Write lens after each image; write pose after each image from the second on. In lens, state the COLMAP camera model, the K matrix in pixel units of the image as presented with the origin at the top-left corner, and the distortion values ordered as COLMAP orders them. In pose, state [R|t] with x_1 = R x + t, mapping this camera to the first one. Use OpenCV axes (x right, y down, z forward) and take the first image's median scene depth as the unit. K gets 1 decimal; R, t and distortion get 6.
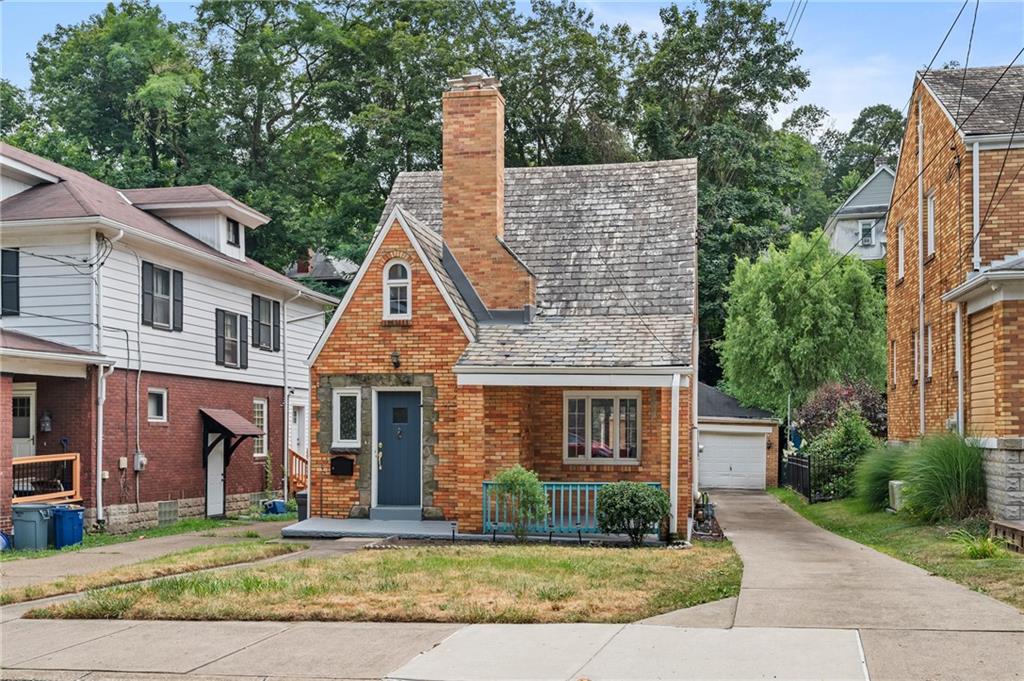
lens RADIAL K [[1043.0, 0, 531.0], [0, 1043.0, 436.7], [0, 0, 1]] dist [-0.002629, -0.005855]
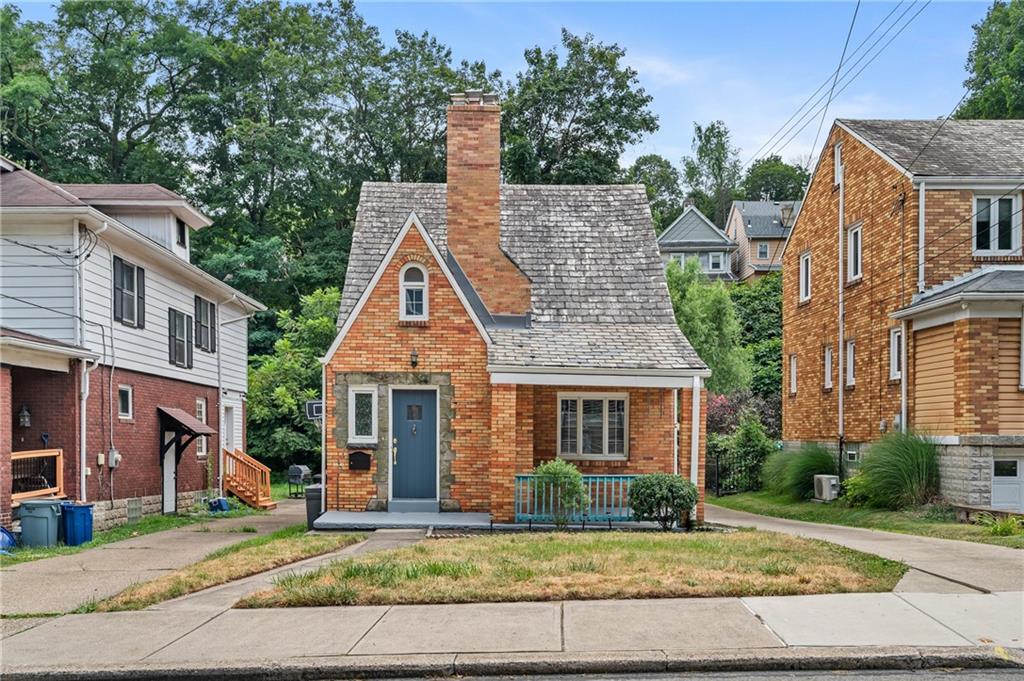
lens RADIAL K [[944.2, 0, 512.2], [0, 944.2, 468.9], [0, 0, 1]] dist [-0.007812, 0.007229]
pose [[0.979519, -0.001591, 0.201344, -0.213028], [-0.003583, 0.999673, 0.025329, 0.011349], [-0.201319, -0.025532, 0.979193, 0.048967]]
